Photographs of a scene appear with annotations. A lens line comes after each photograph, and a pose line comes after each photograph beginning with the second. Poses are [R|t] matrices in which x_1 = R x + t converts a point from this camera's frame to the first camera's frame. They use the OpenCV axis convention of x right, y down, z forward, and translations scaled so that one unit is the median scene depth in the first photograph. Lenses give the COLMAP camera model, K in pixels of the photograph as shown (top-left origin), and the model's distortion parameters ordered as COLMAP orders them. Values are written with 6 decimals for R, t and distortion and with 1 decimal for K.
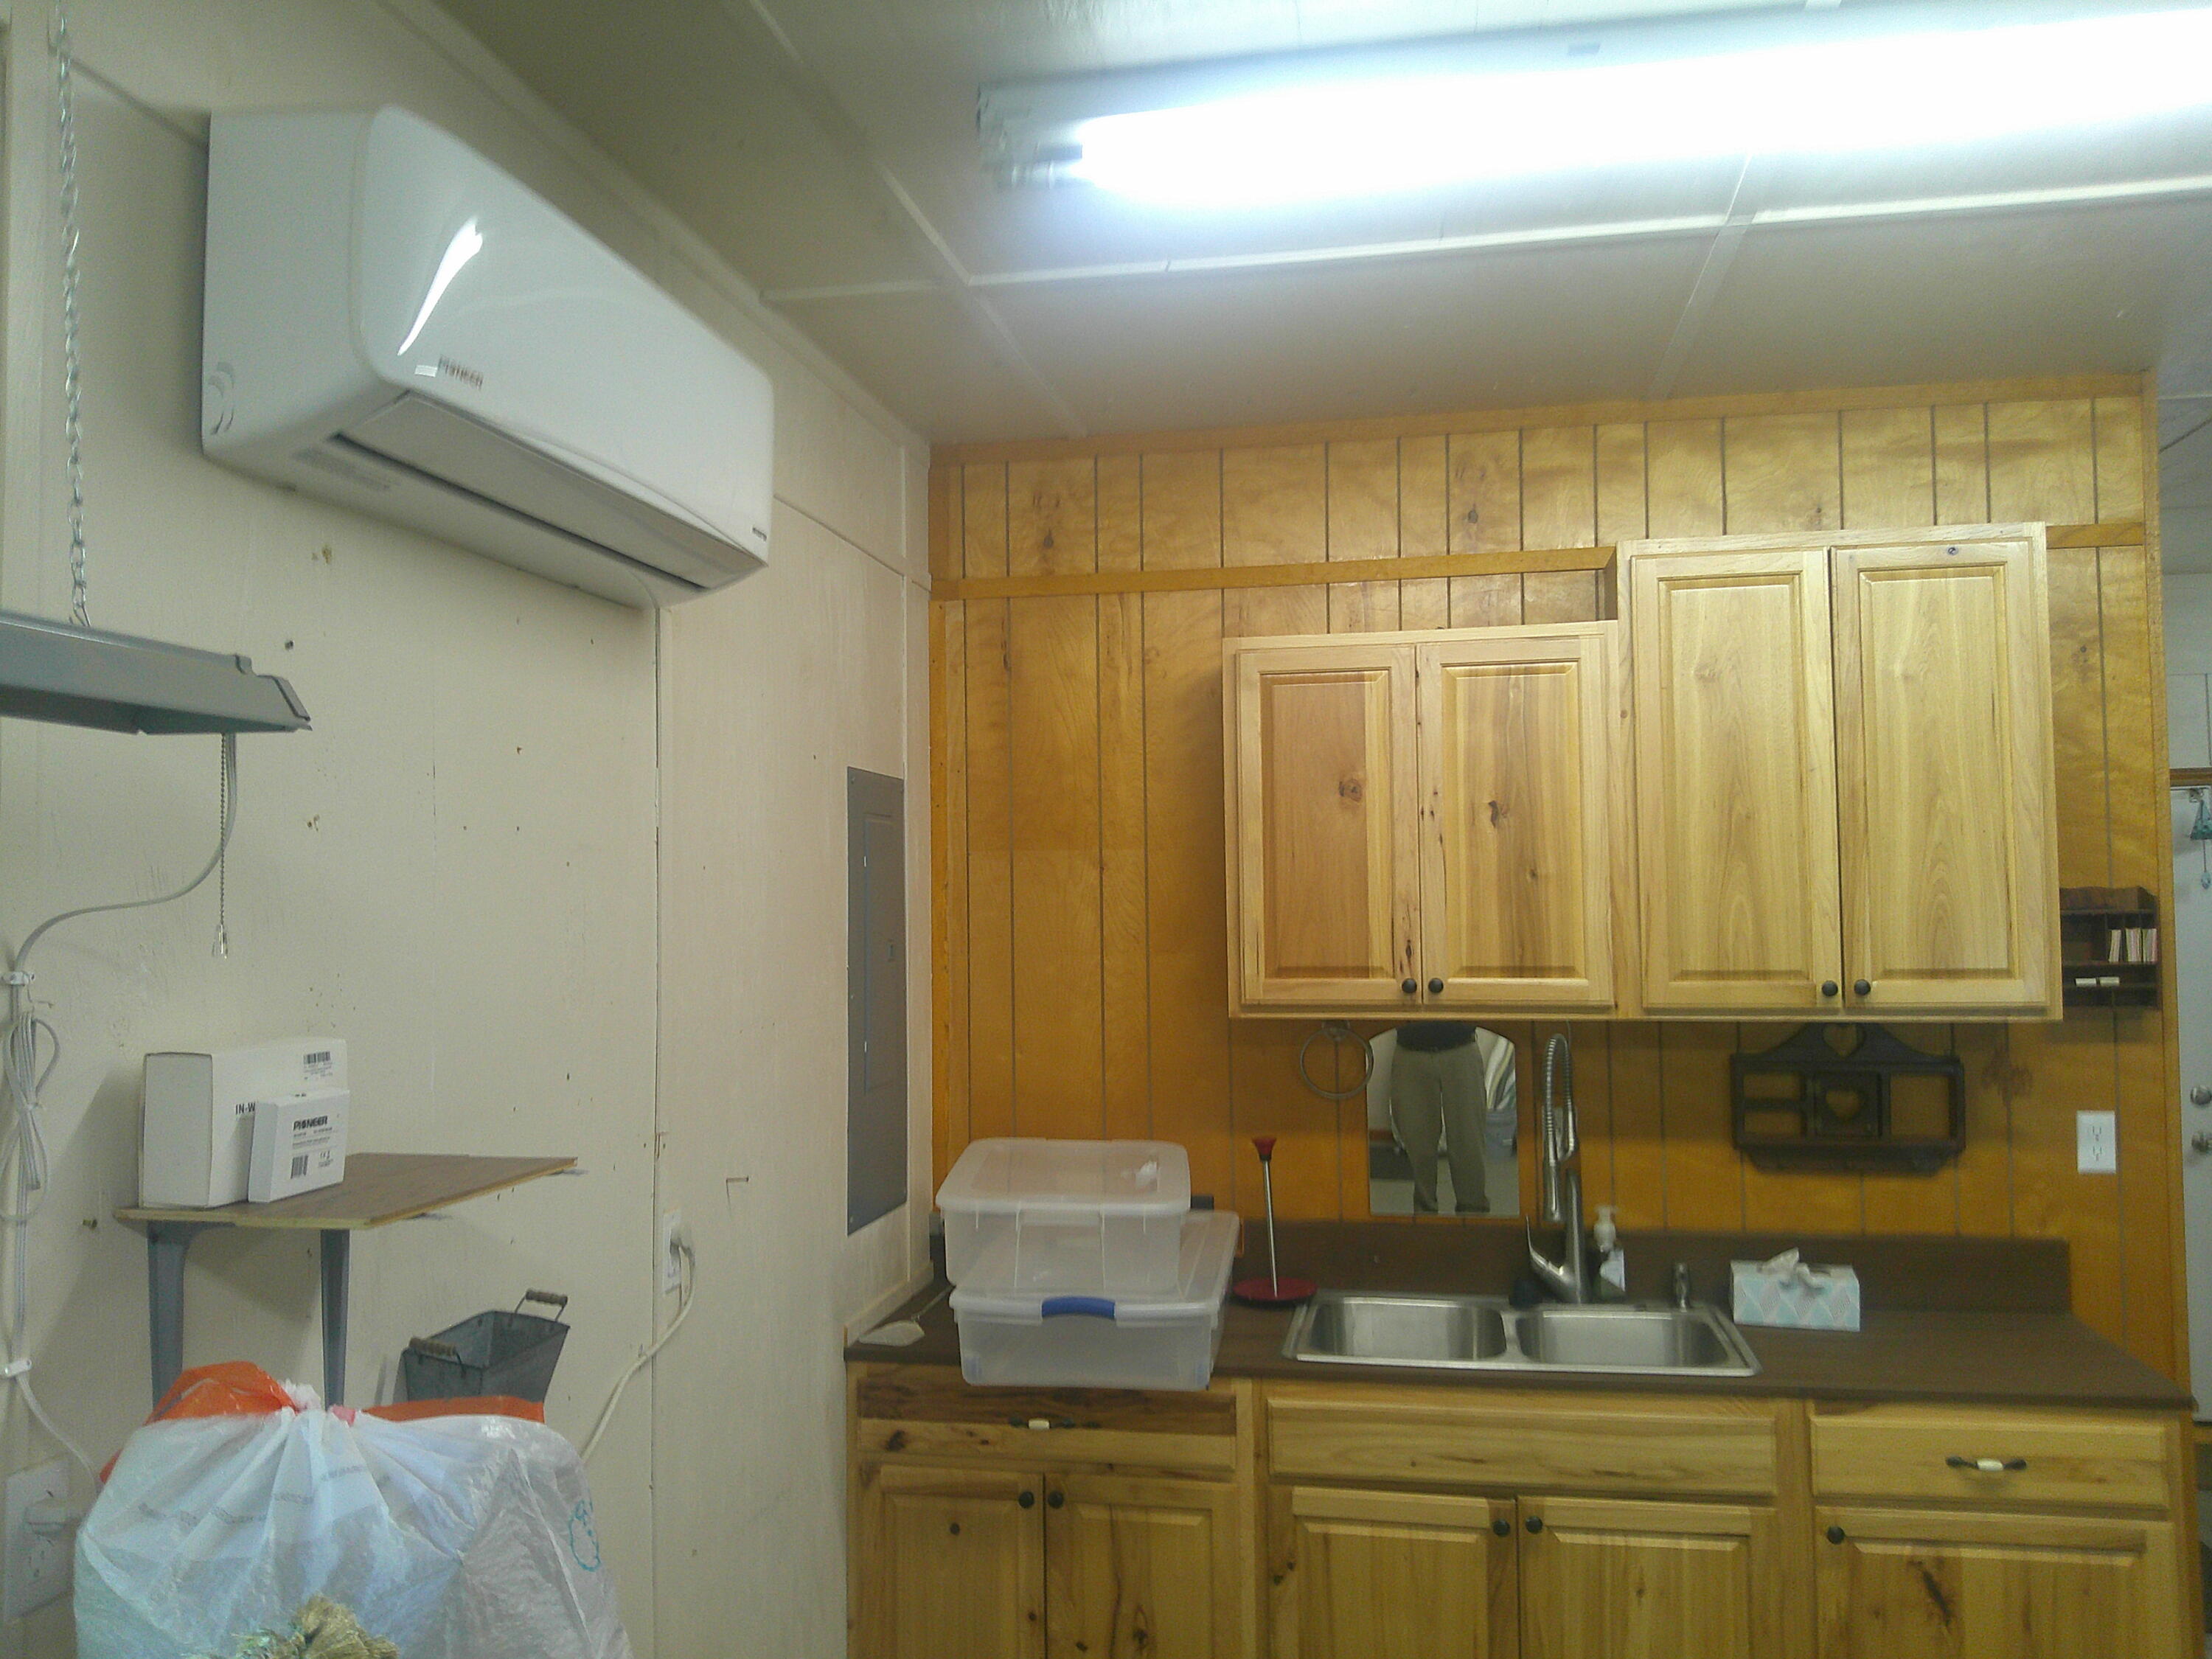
lens RADIAL K [[1741.2, 0, 1106.0], [0, 1741.2, 829.5], [0, 0, 1]] dist [0.000819, -0.002857]
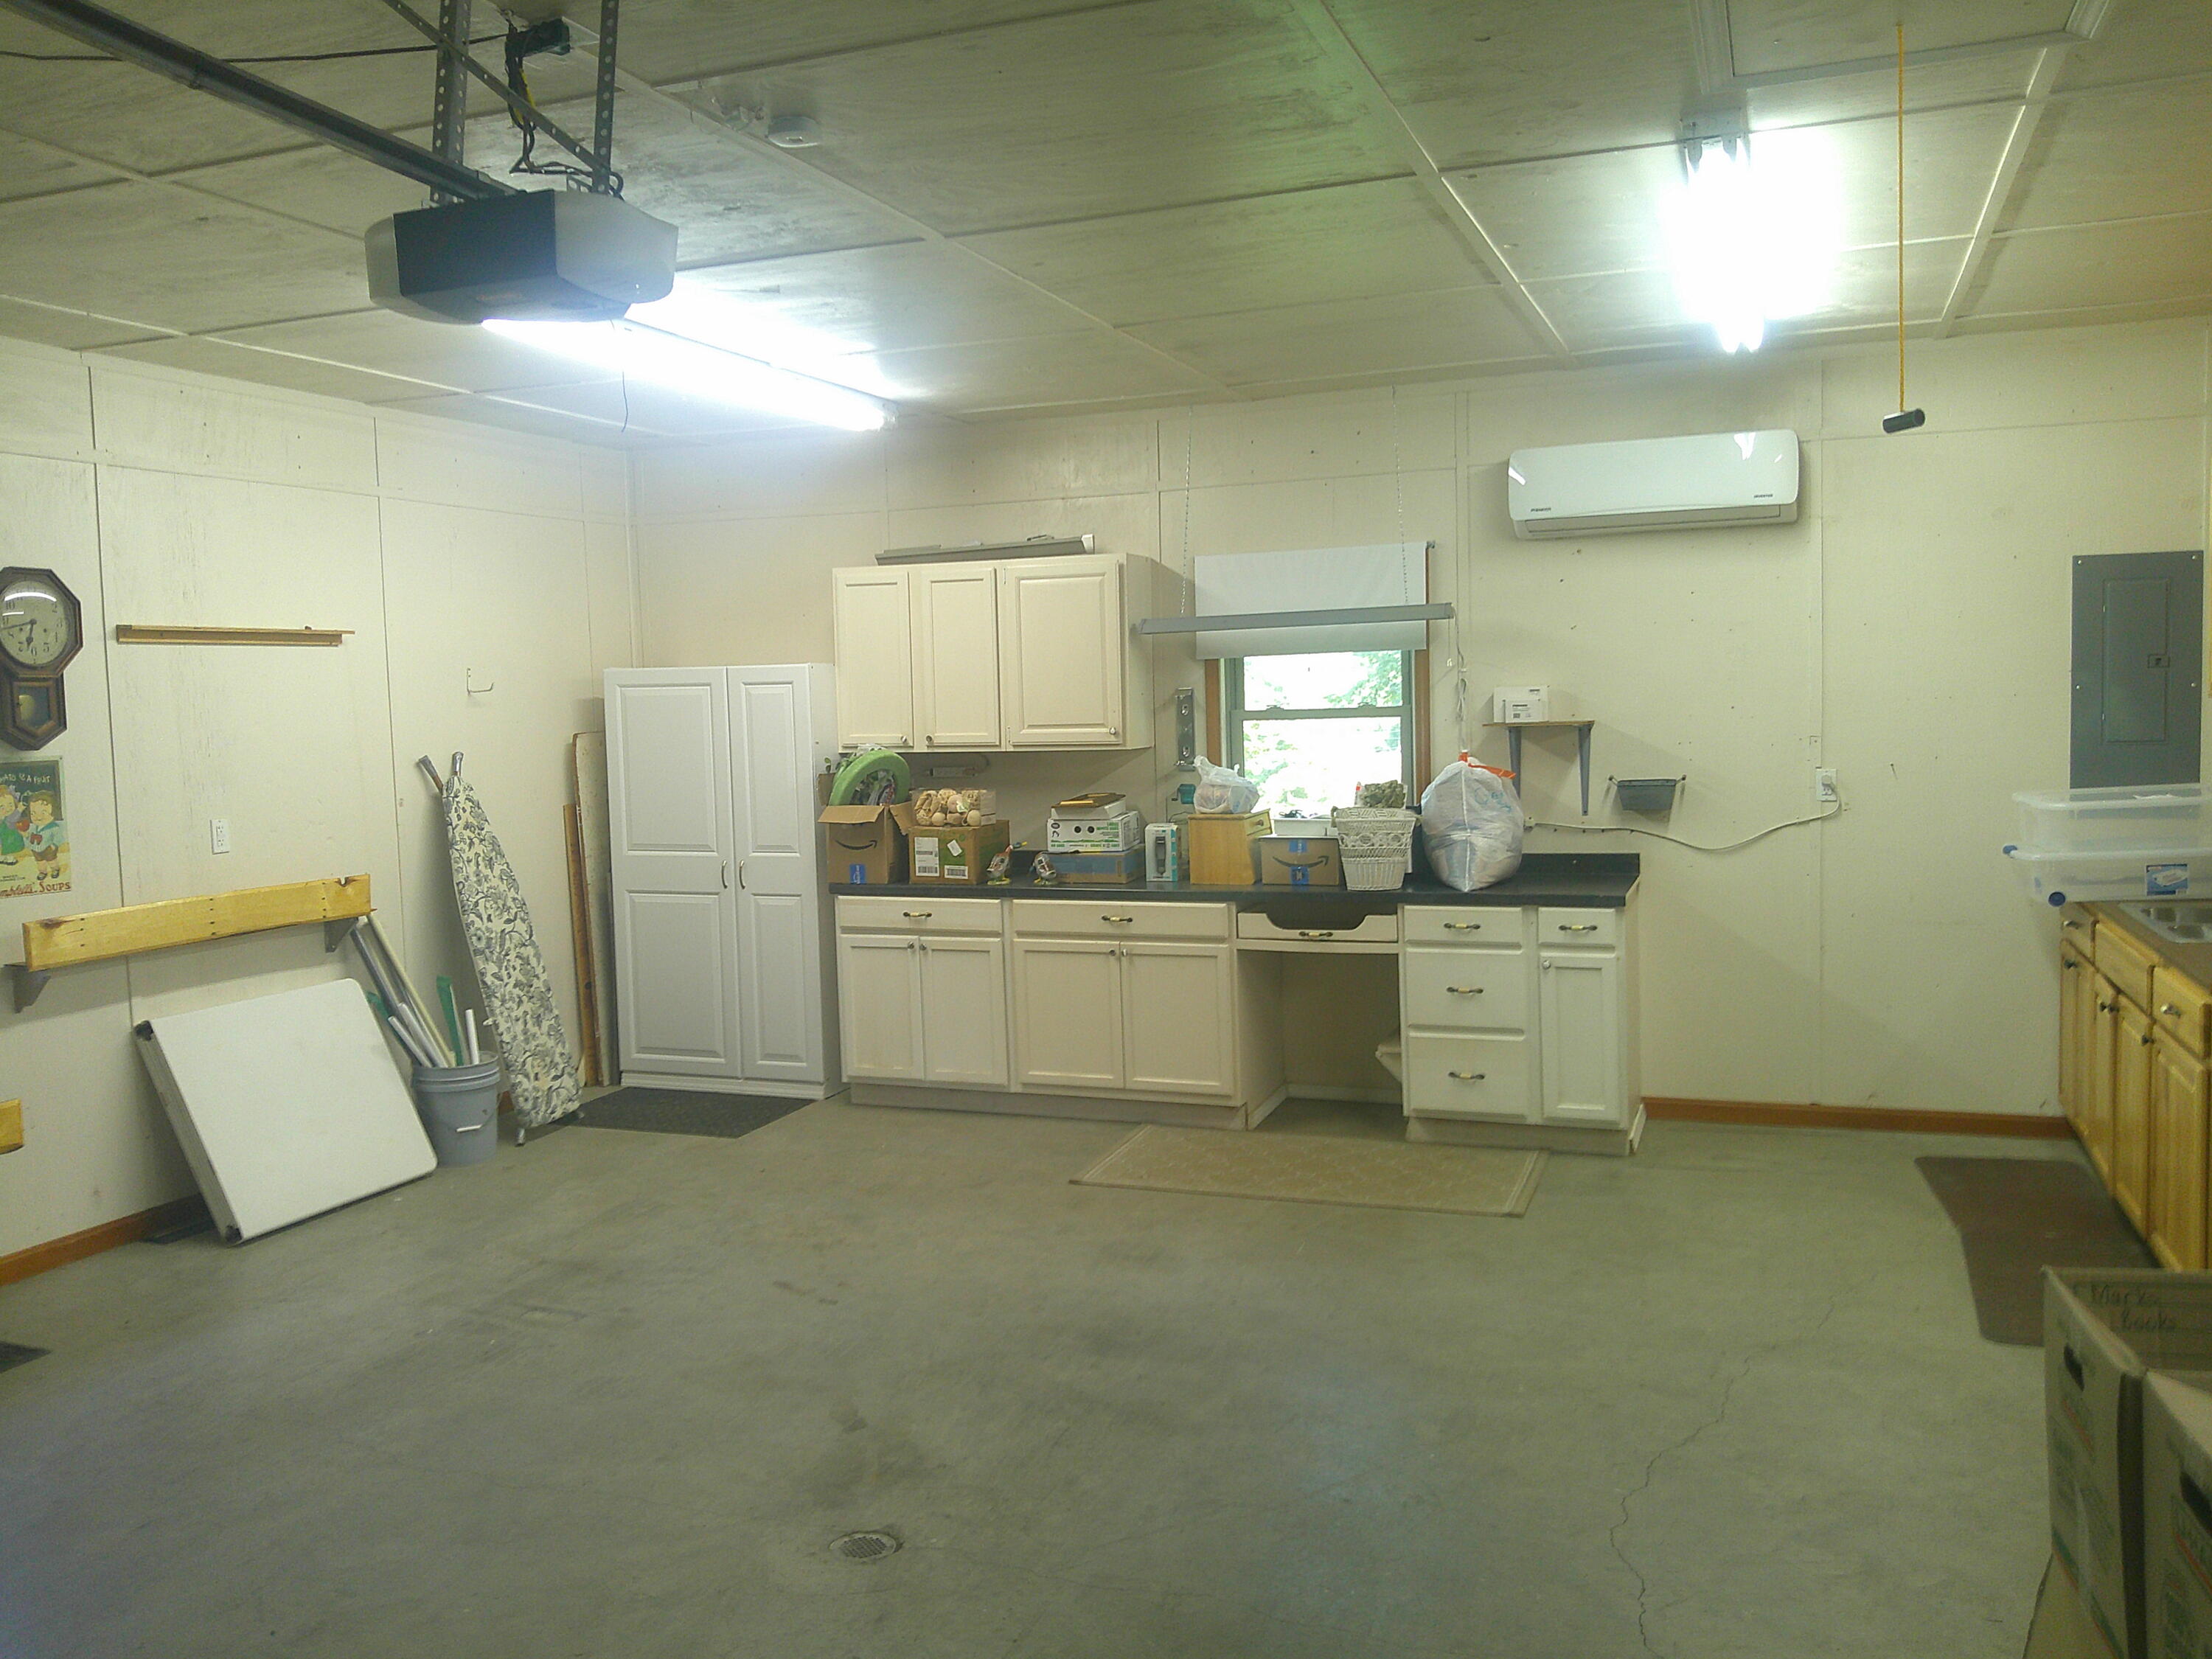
lens RADIAL K [[1805.4, 0, 1104.2], [0, 1805.4, 800.3], [0, 0, 1]] dist [0.143772, -0.326682]
pose [[-0.182542, 0.077526, -0.980137, 1.926392], [0.083346, 0.994518, 0.063141, 0.013166], [0.979659, -0.070164, -0.188003, 0.381713]]
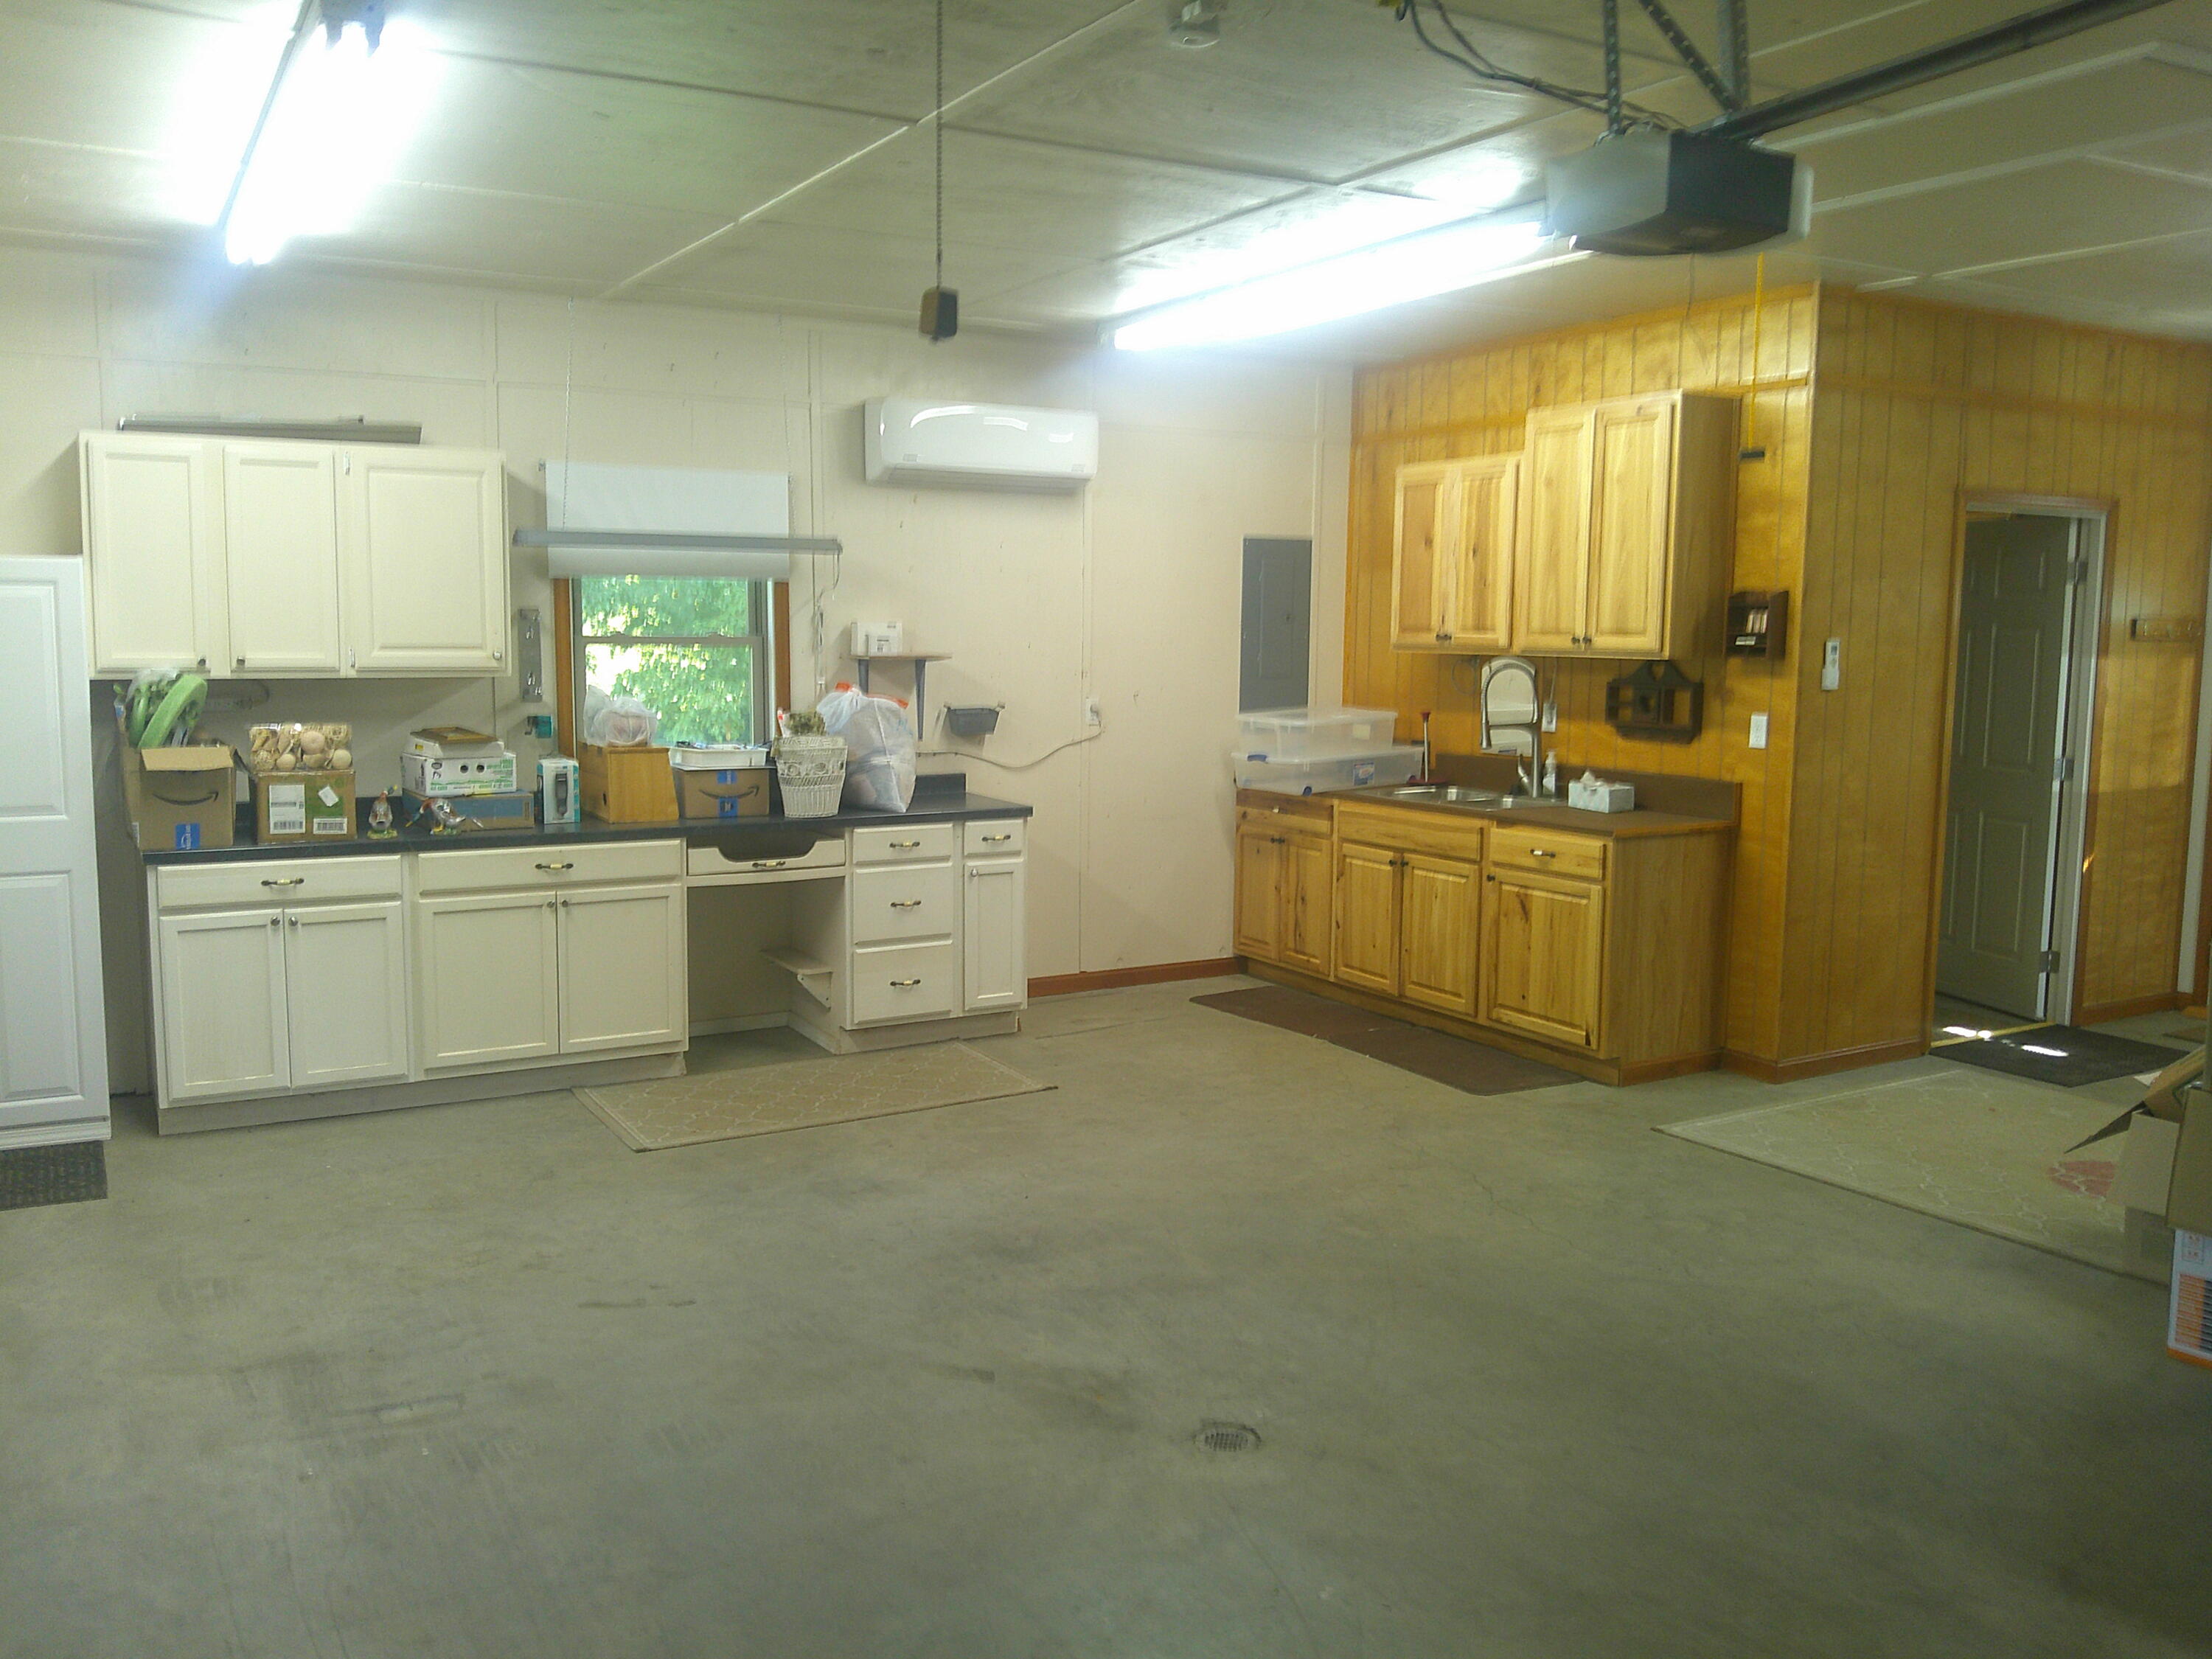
lens RADIAL K [[1794.0, 0, 1106.0], [0, 1794.0, 829.5], [0, 0, 1]] dist [0.009832, -0.067975]
pose [[0.657872, 0.103516, -0.745982, 1.631600], [0.024136, 0.987102, 0.158261, -0.033467], [0.752743, -0.122120, 0.646889, -0.782505]]
